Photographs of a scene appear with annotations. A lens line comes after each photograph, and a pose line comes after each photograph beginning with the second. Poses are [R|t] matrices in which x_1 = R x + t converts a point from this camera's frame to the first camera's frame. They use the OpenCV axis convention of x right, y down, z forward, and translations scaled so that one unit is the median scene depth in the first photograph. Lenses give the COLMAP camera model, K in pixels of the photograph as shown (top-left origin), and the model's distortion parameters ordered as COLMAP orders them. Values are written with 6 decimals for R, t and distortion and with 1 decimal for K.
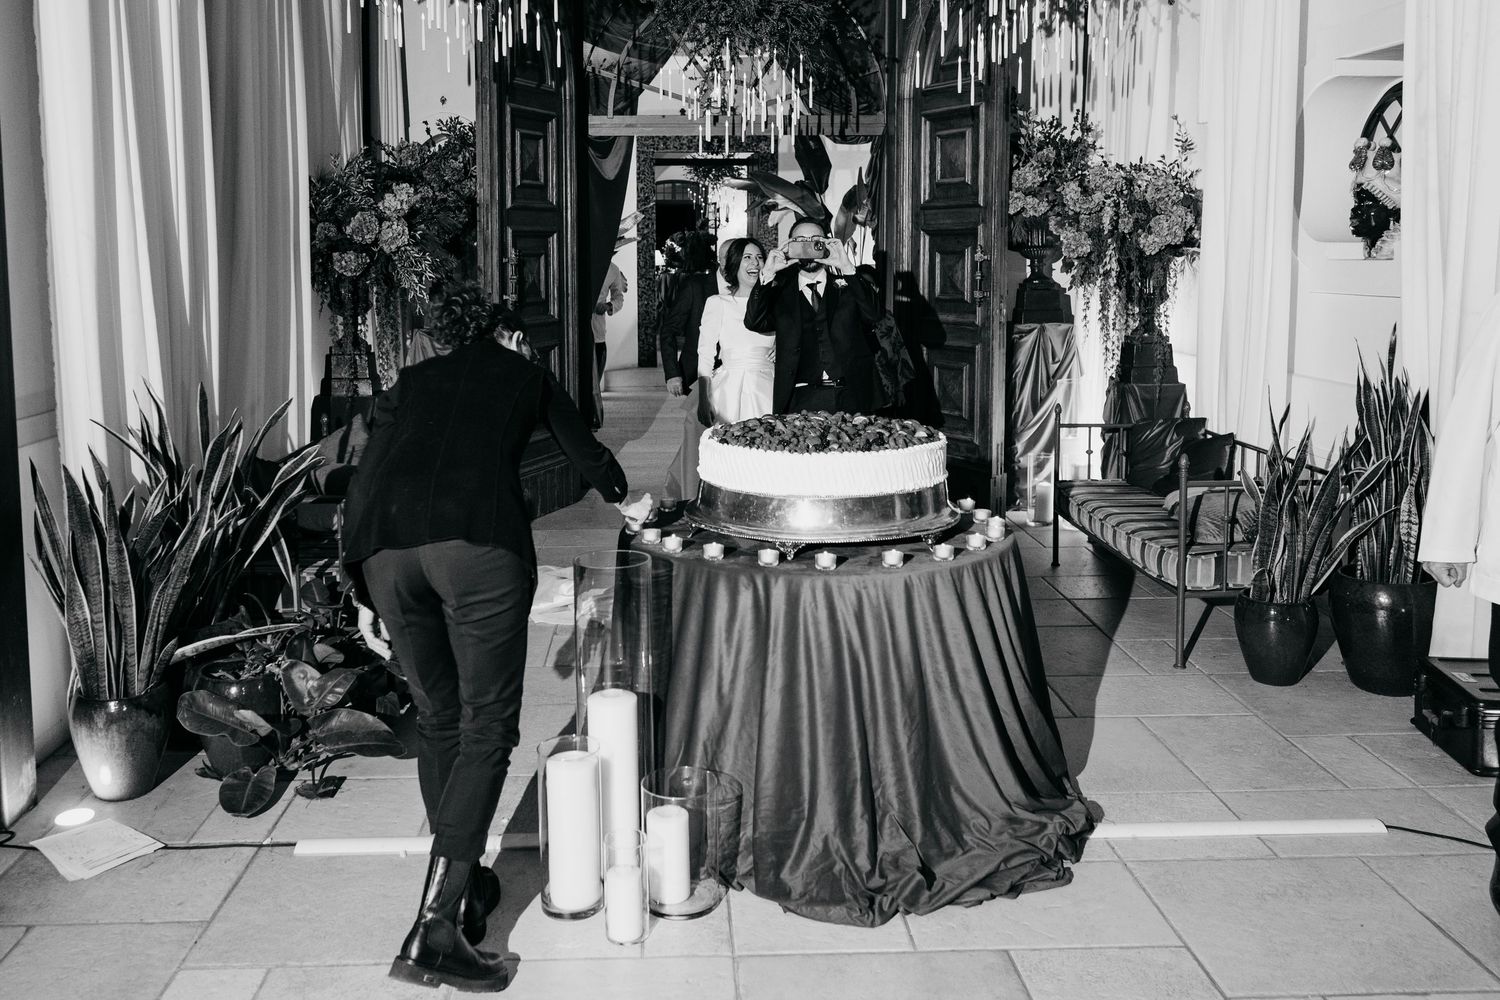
lens RADIAL K [[1846.5, 0, 750.0], [0, 1846.5, 500.0], [0, 0, 1]] dist [-0.003150, 0.036467]
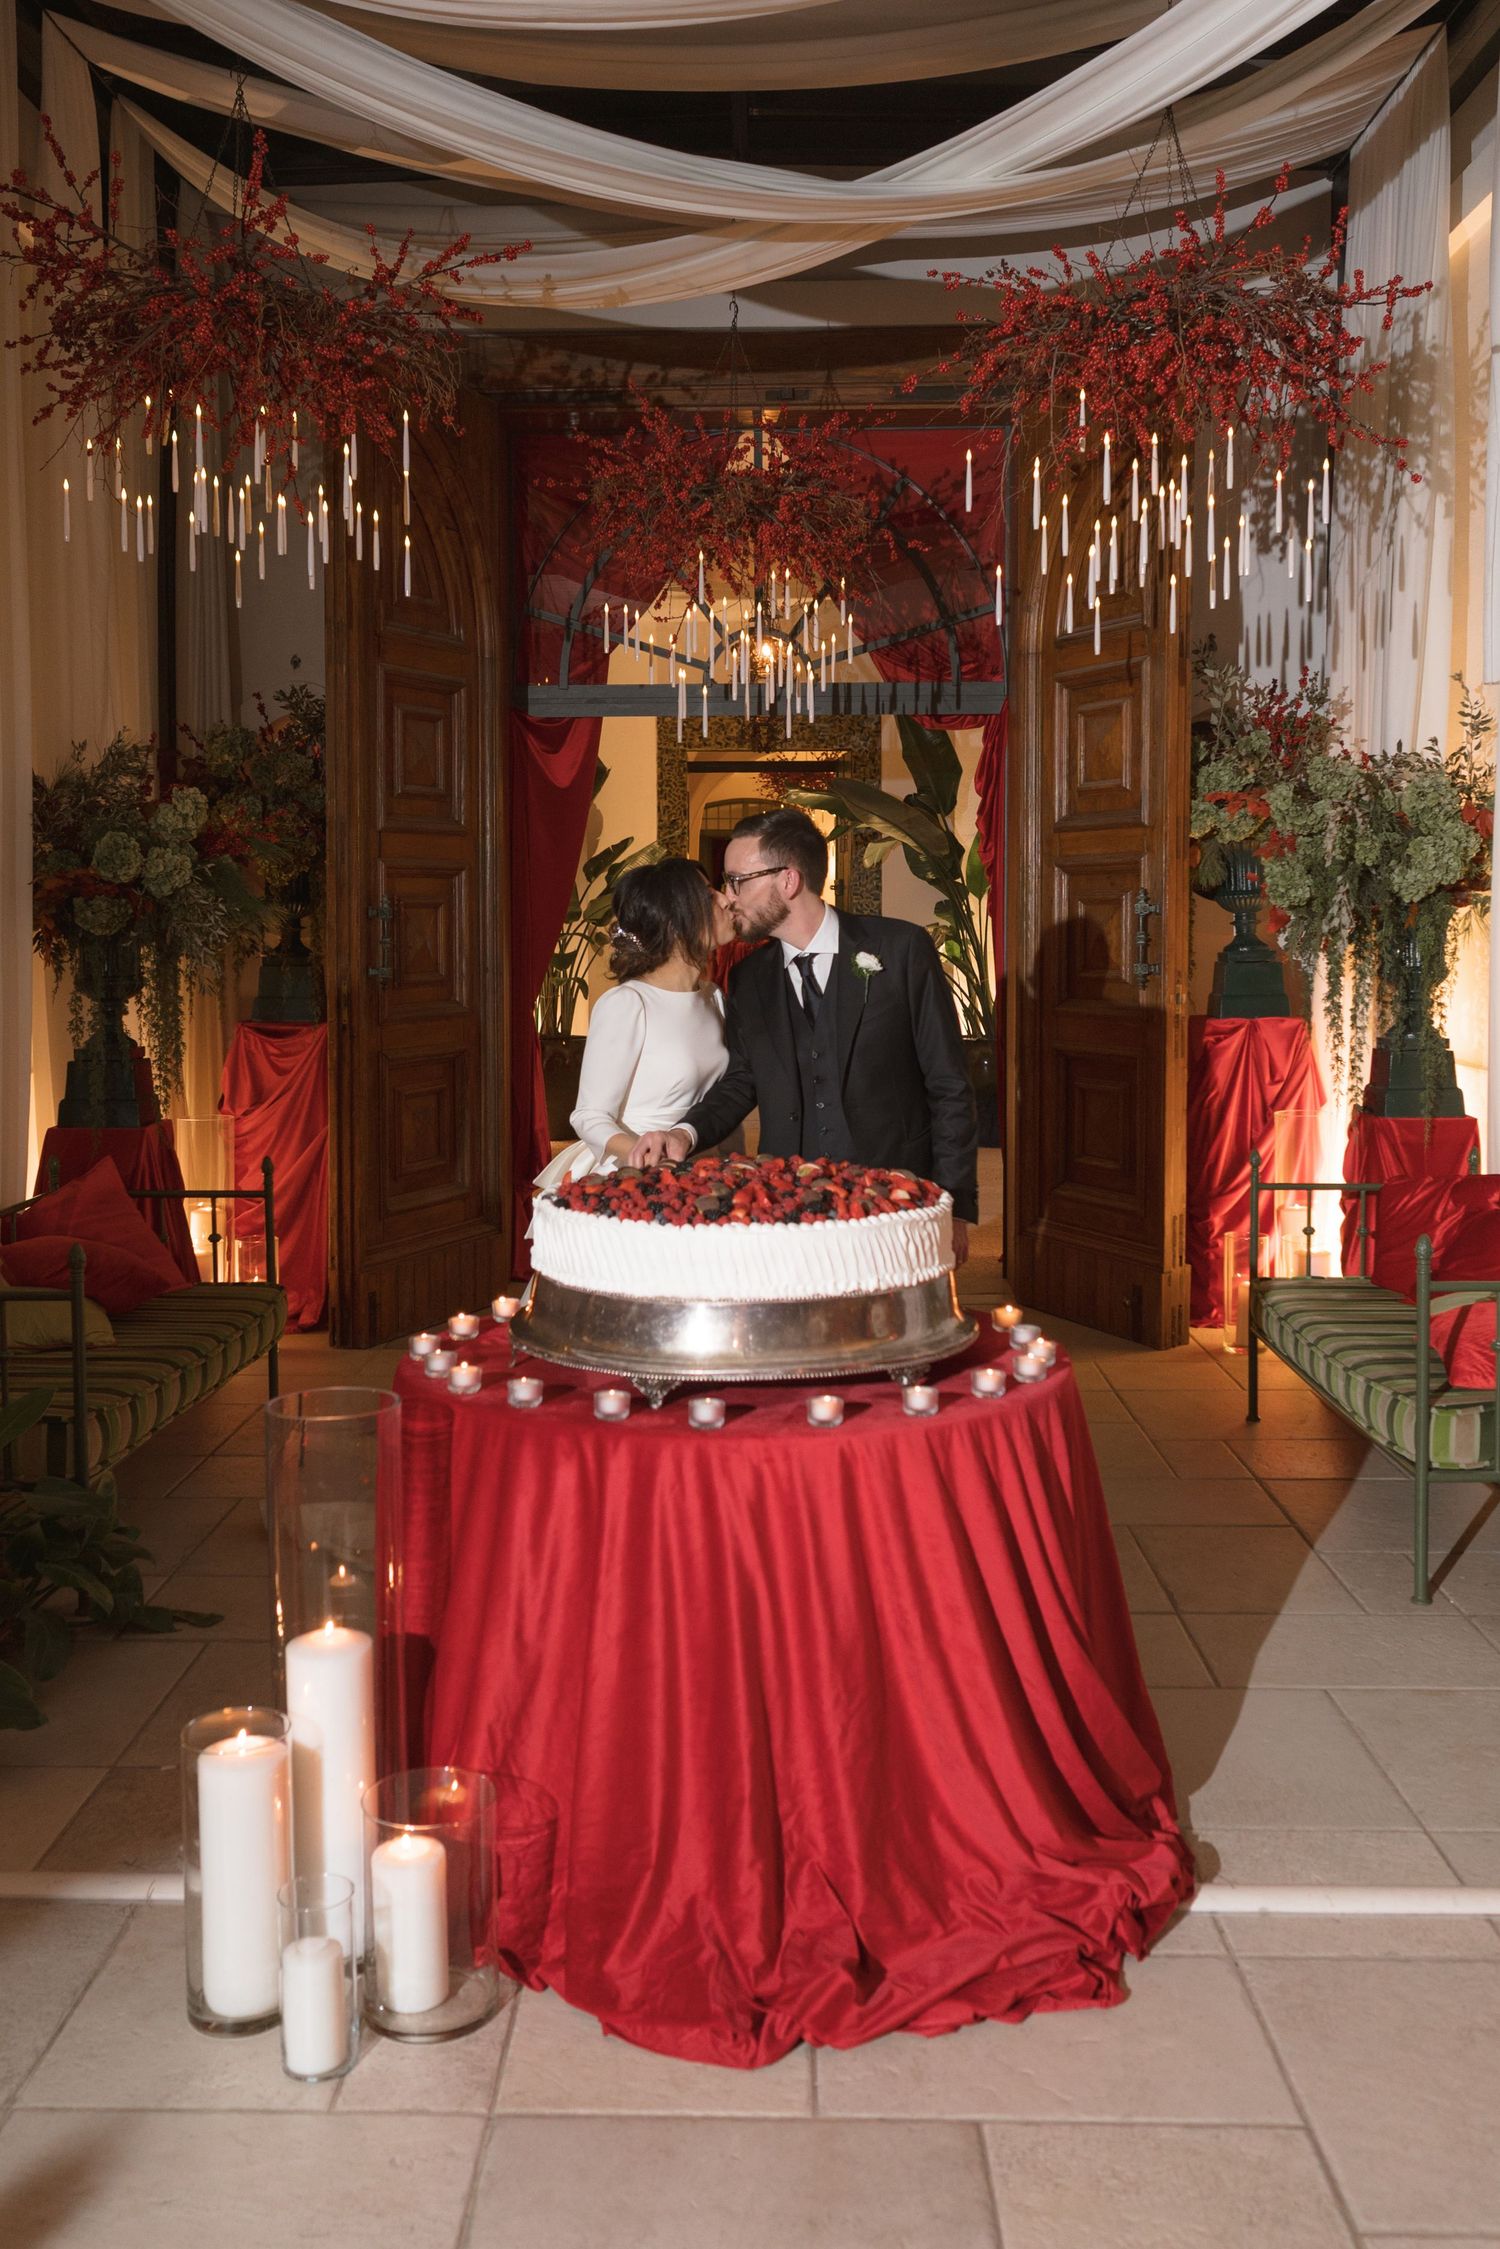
lens RADIAL K [[2812.7, 0, 750.0], [0, 2812.7, 1124.5], [0, 0, 1]] dist [-0.009213, 0.024251]
pose [[0.996162, 0.007178, -0.087234, 0.124762], [-0.012640, 0.997982, -0.062222, -0.002047], [0.086612, 0.063085, 0.994243, 0.117917]]
